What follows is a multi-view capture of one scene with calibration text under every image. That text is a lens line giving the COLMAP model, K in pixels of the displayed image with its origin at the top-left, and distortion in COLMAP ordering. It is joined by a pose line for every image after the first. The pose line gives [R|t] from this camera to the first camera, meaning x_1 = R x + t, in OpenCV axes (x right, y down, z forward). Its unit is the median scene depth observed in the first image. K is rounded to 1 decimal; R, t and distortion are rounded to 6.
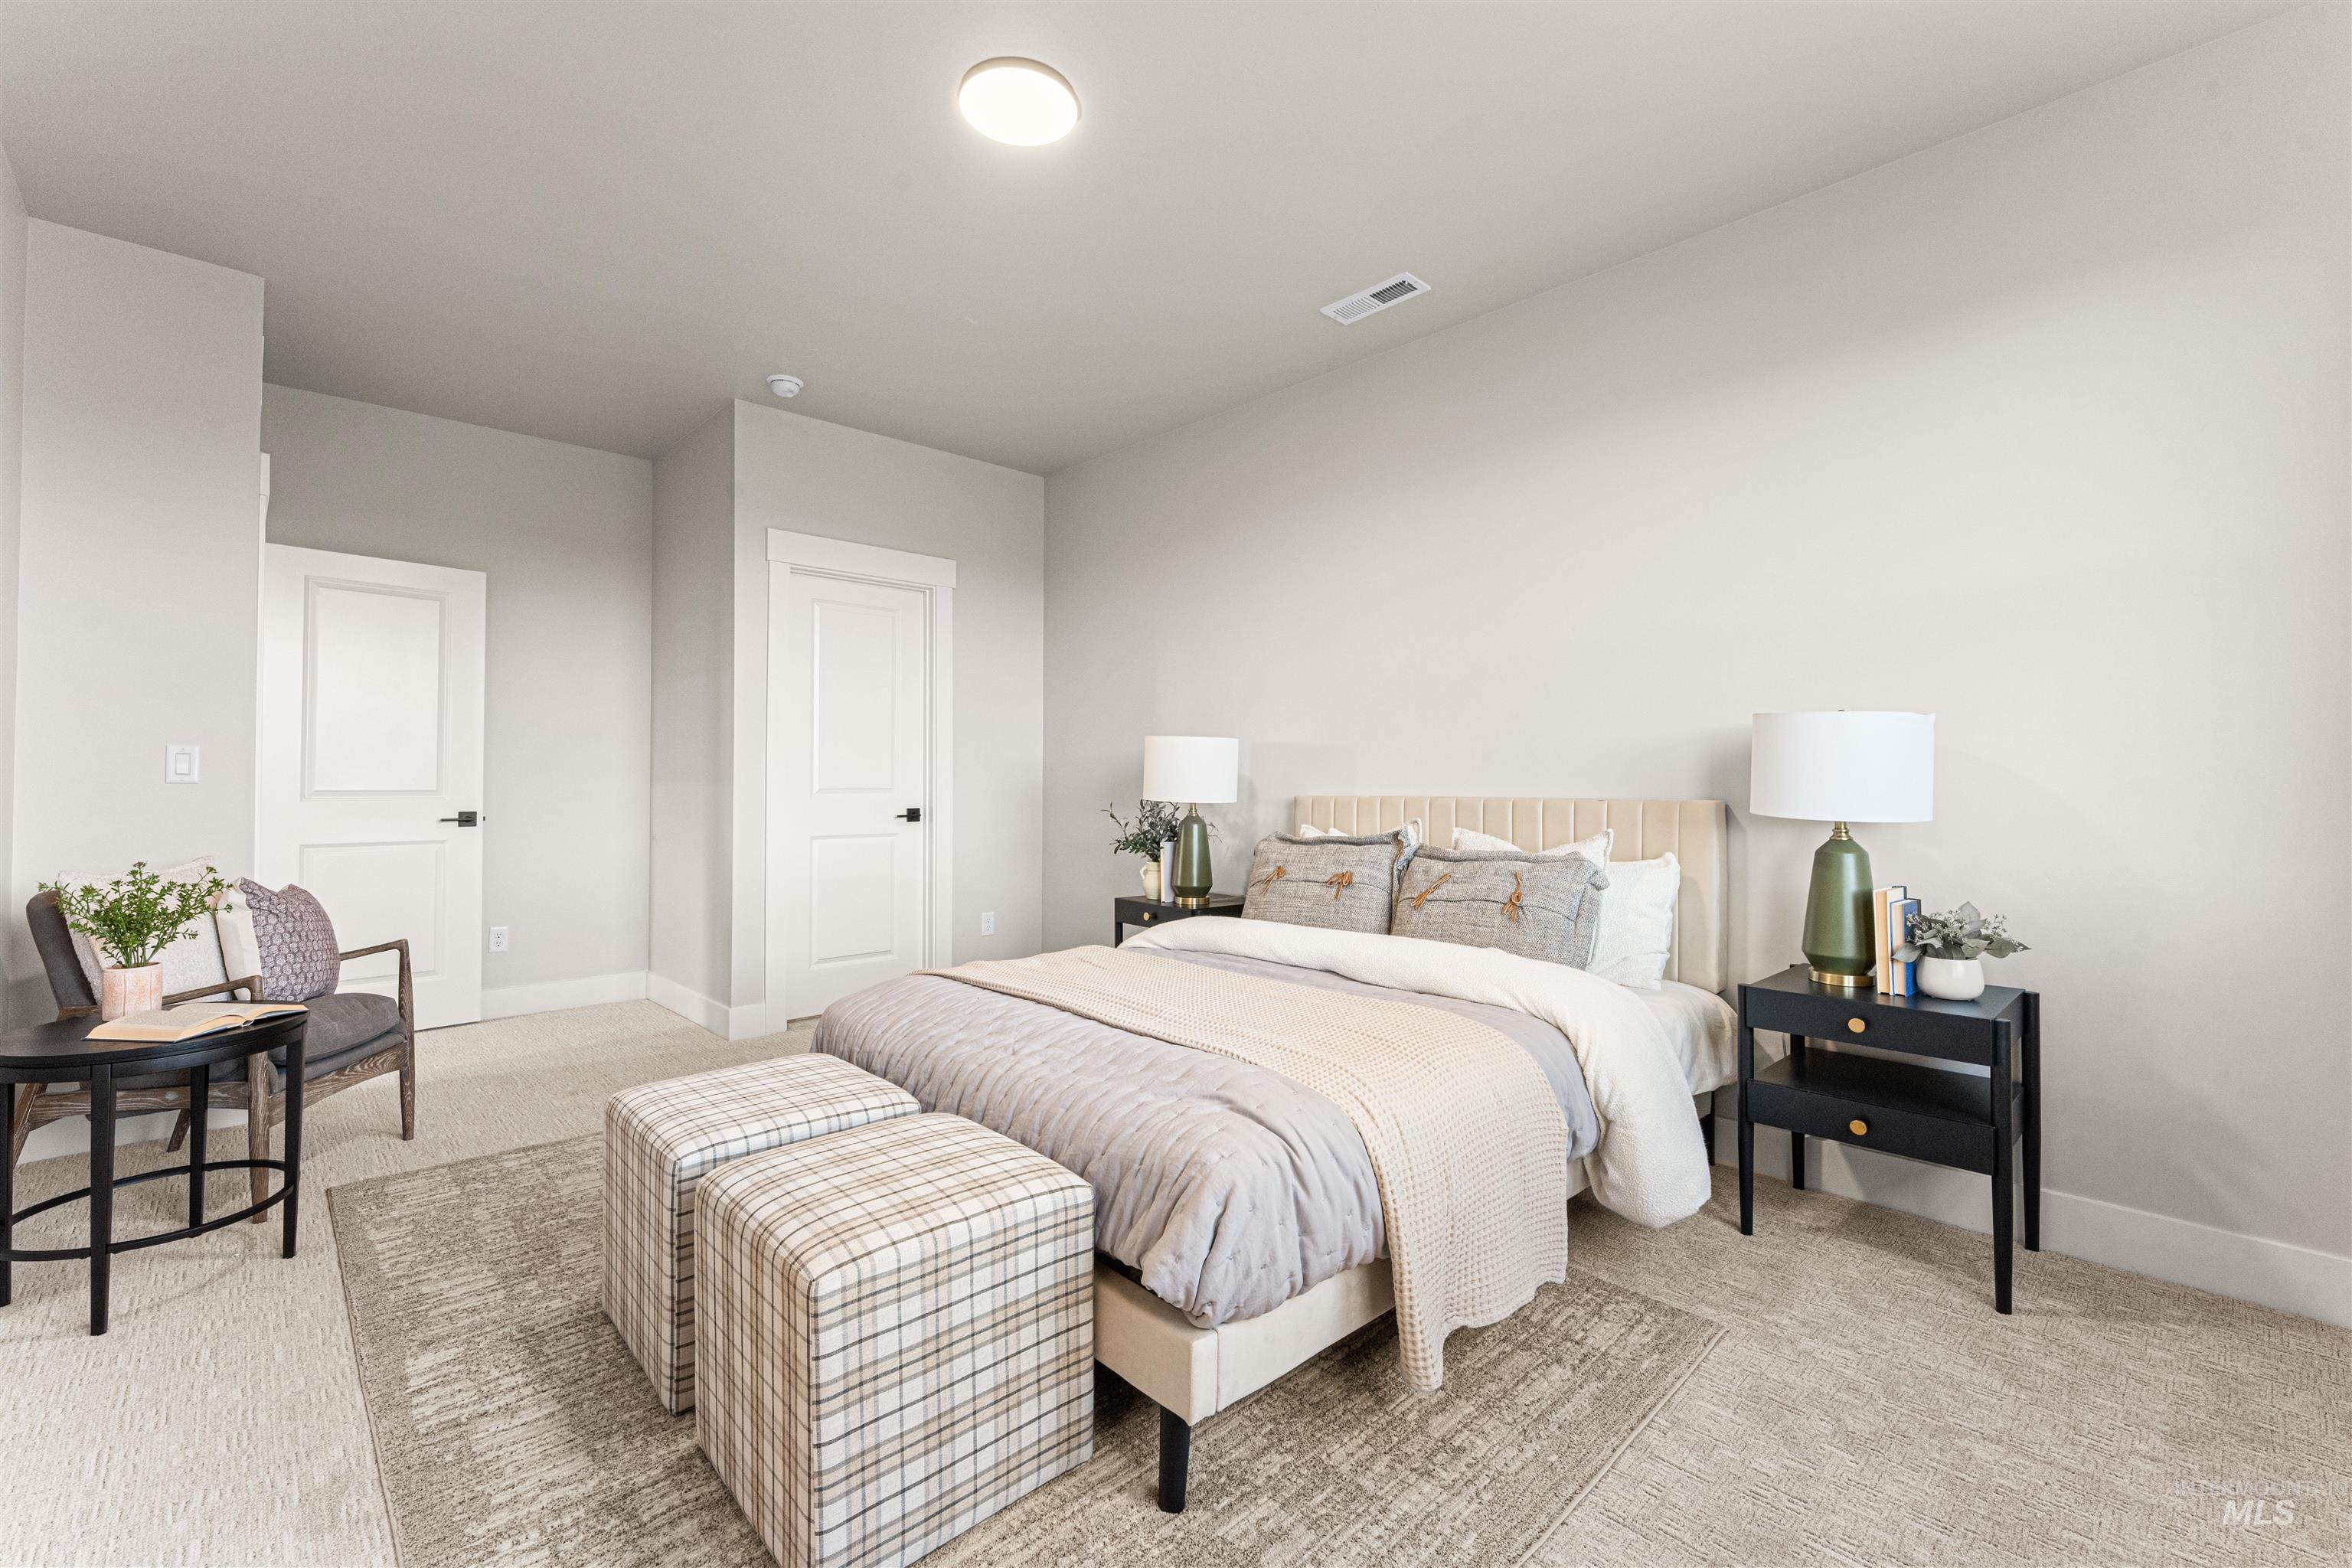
lens RADIAL K [[1009.4, 0, 1183.7], [0, 1009.4, 776.1], [0, 0, 1]] dist [-0.001753, 0.000036]
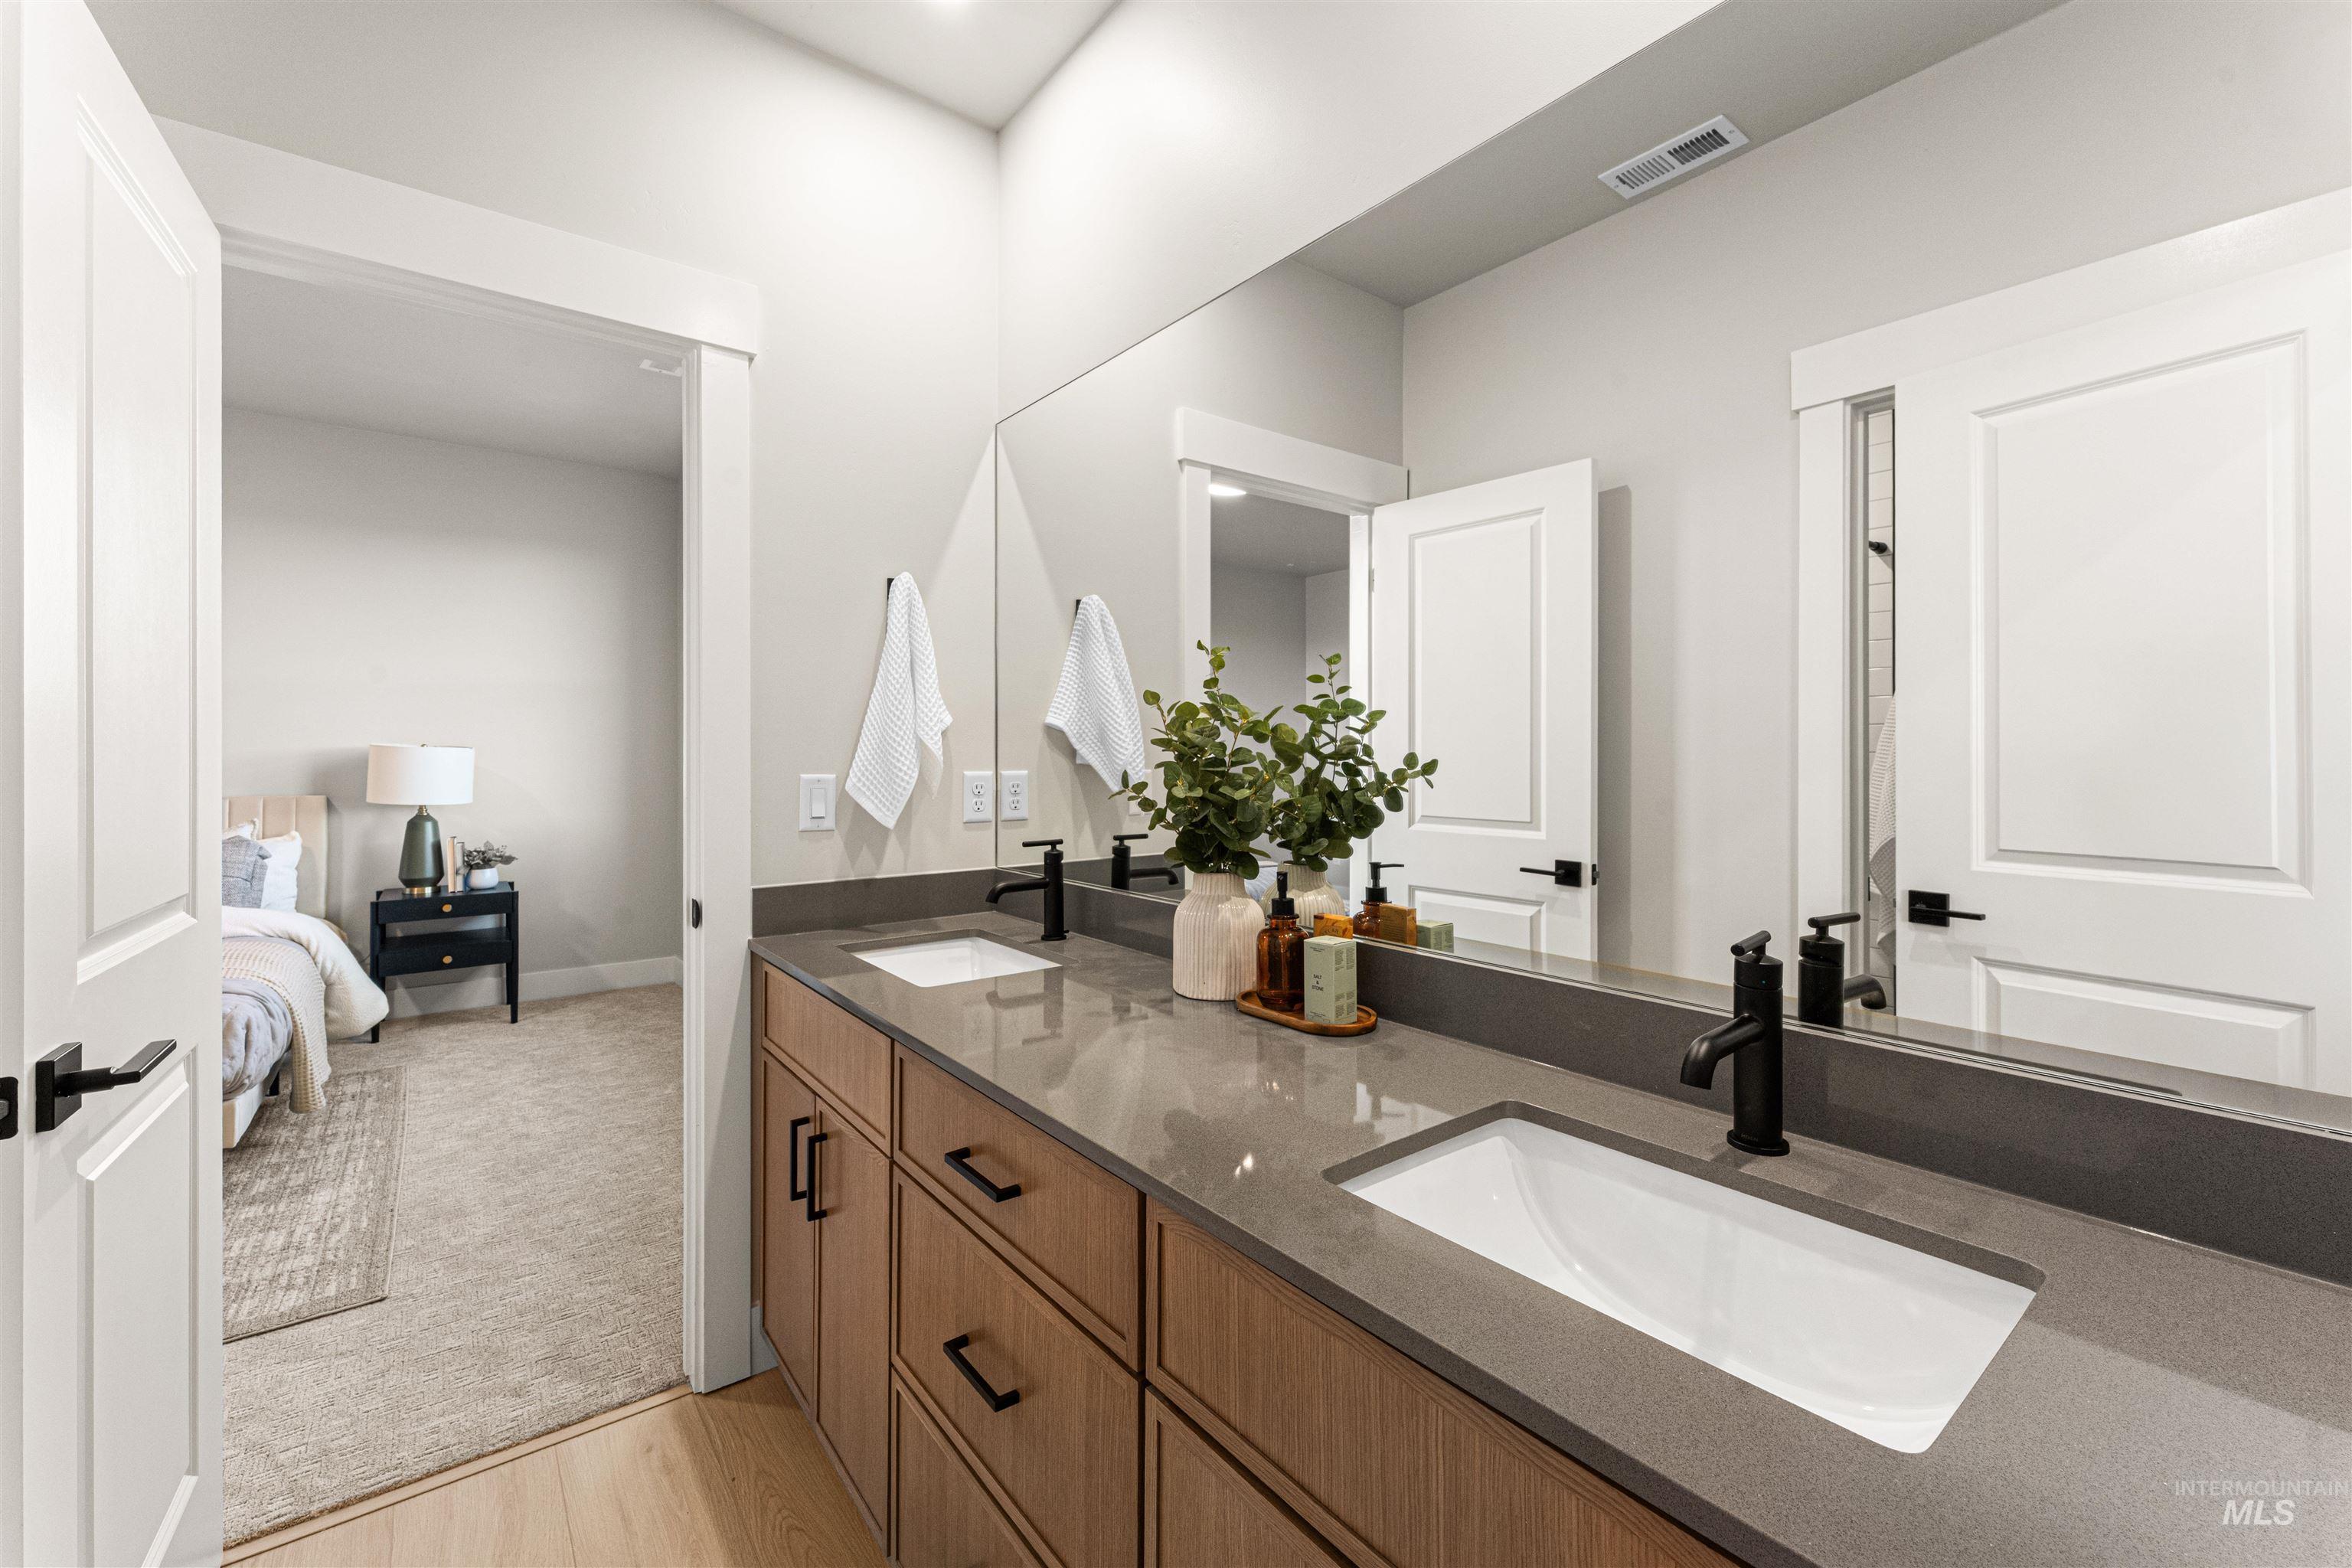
lens RADIAL K [[953.3, 0, 1178.4], [0, 953.3, 751.6], [0, 0, 1]] dist [-0.000598, 0.000298]
pose [[0.101280, -0.001010, 0.994857, -0.973512], [-0.011087, 0.999936, 0.002144, -0.074535], [-0.994796, -0.011247, 0.101262, -0.572608]]
